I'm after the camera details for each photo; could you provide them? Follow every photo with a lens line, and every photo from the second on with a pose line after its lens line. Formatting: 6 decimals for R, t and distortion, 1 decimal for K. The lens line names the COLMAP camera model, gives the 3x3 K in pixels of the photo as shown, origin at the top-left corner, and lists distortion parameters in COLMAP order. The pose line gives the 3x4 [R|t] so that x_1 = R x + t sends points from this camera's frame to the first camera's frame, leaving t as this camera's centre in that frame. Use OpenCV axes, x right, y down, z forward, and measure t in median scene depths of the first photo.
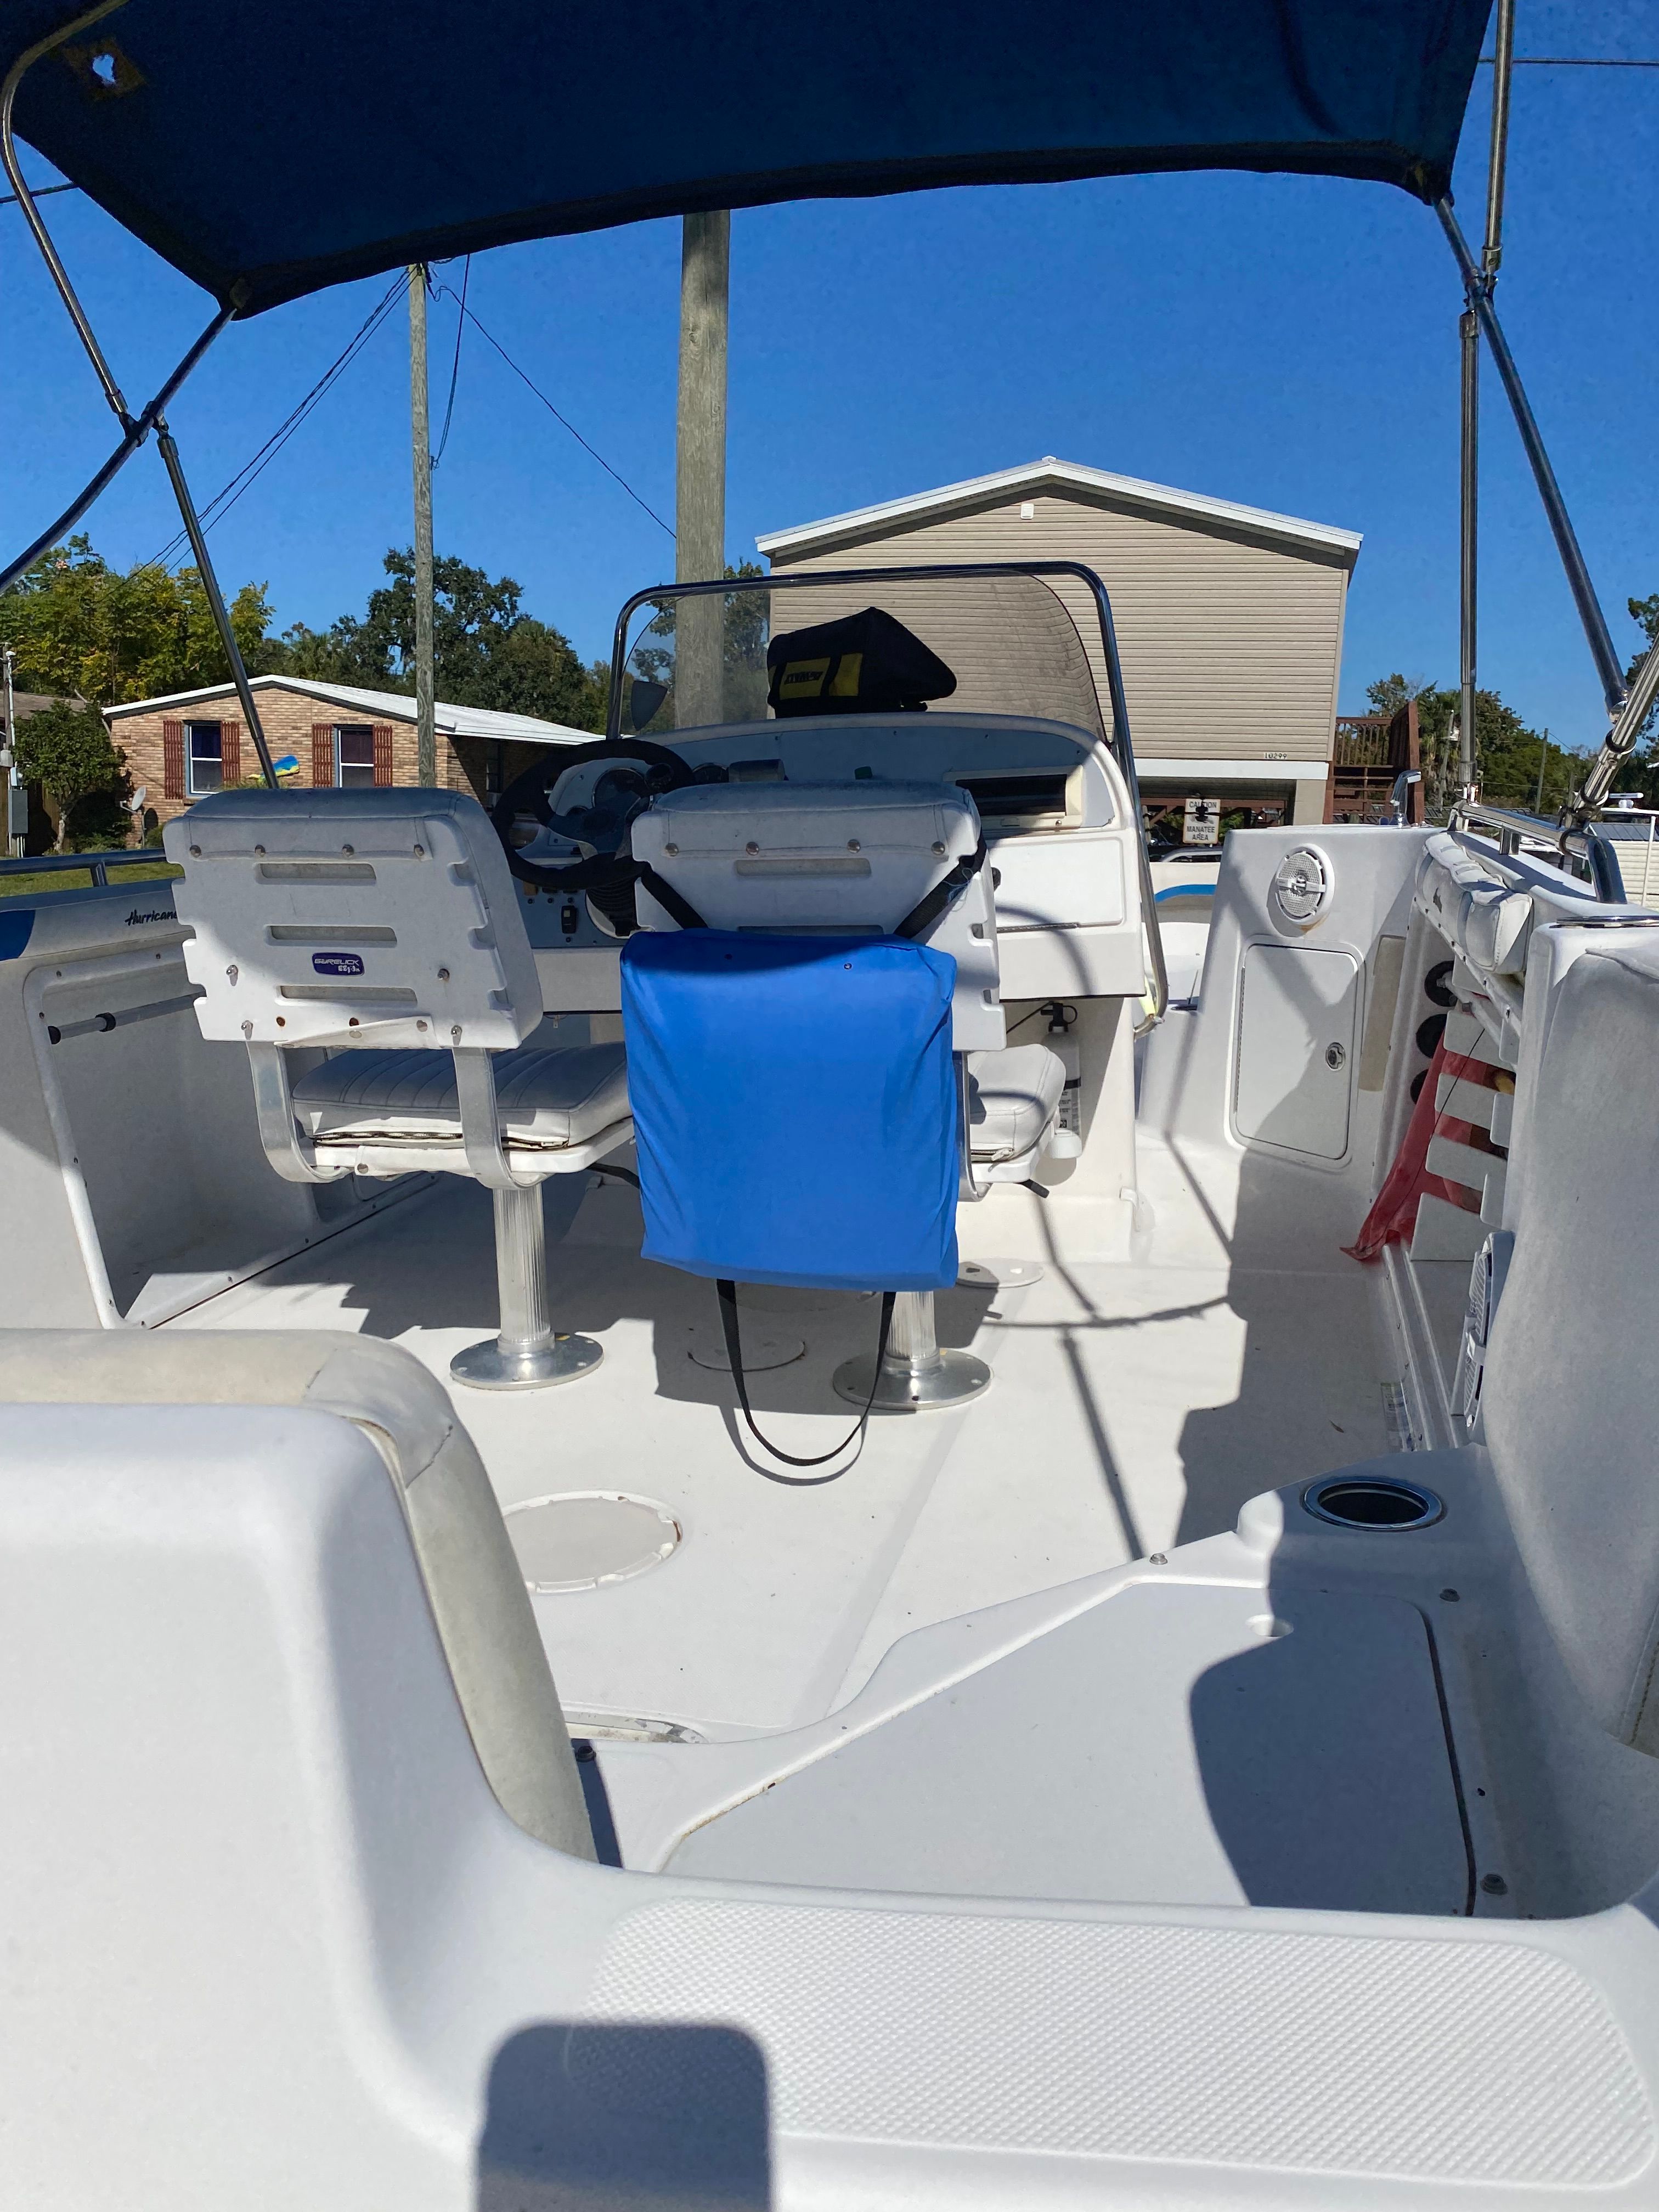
lens RADIAL K [[1591.3, 0, 829.5], [0, 1591.3, 1106.0], [0, 0, 1]] dist [-0.001894, -0.008207]
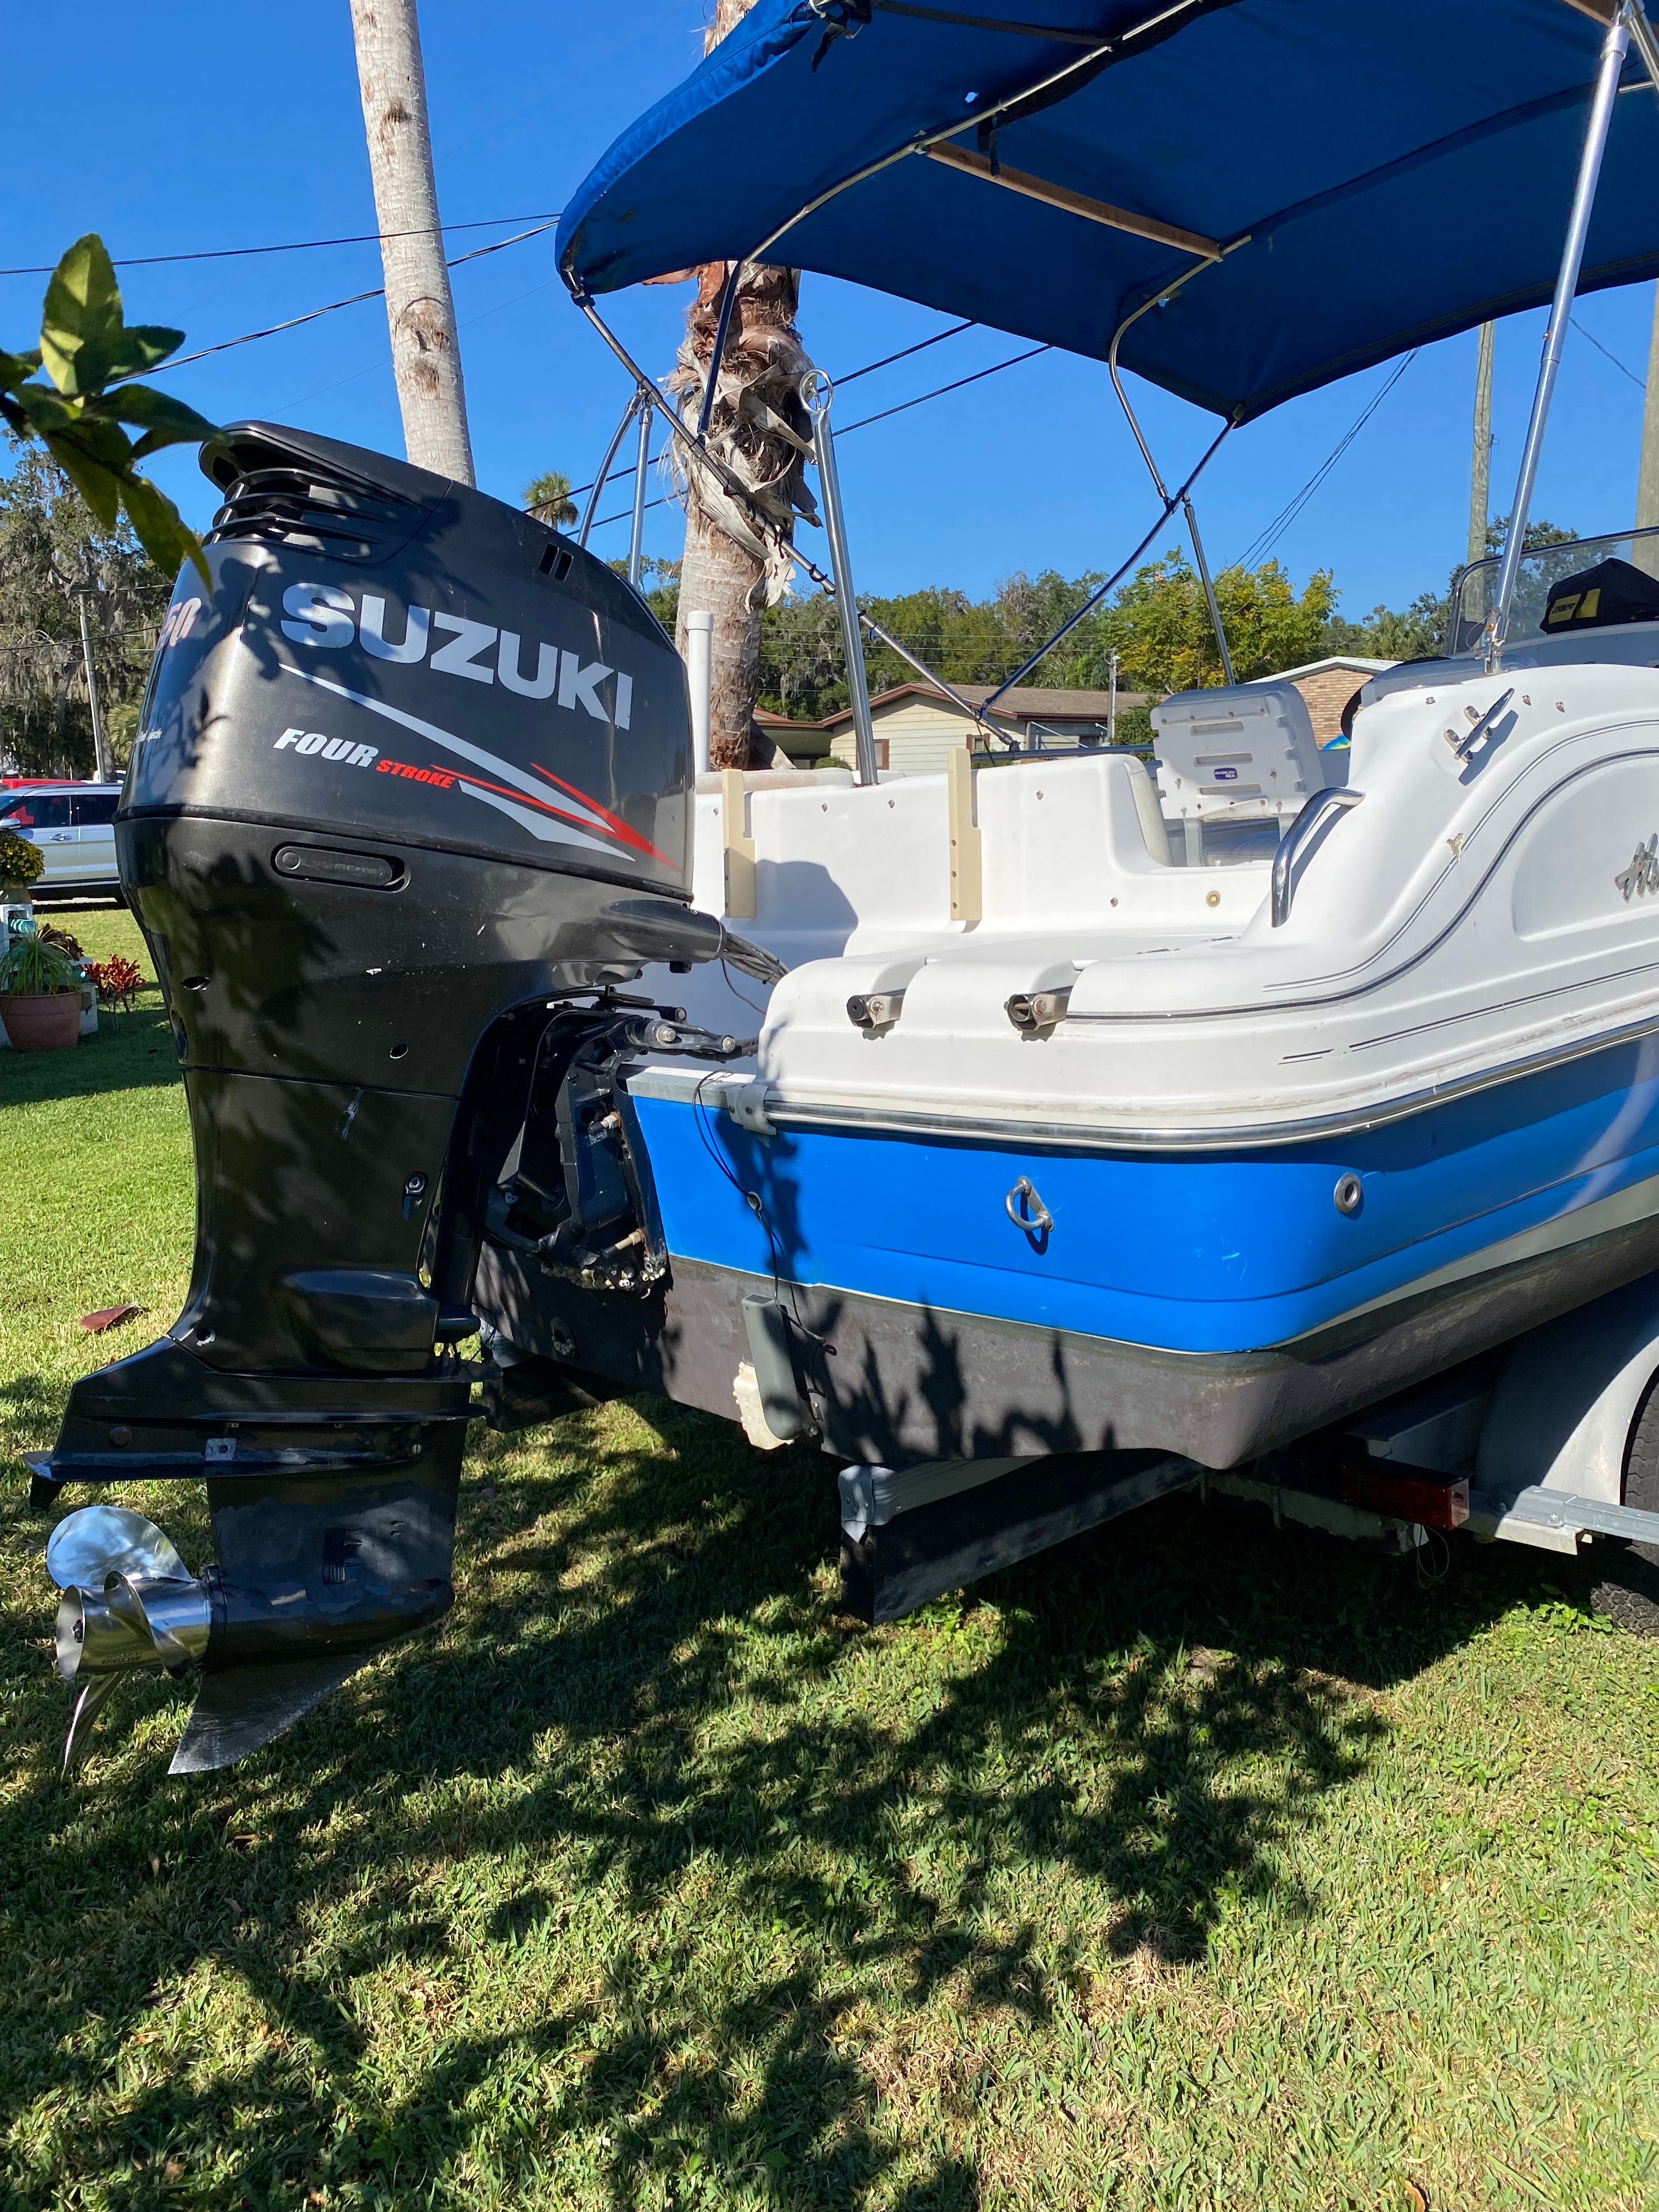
lens RADIAL K [[1591.3, 0, 829.5], [0, 1591.3, 1106.0], [0, 0, 1]] dist [-0.001894, -0.008207]
pose [[0.802154, 0.081355, -0.591549, 0.332836], [-0.075941, 0.996530, 0.034074, 0.193330], [0.592269, 0.017590, 0.805548, -0.591865]]
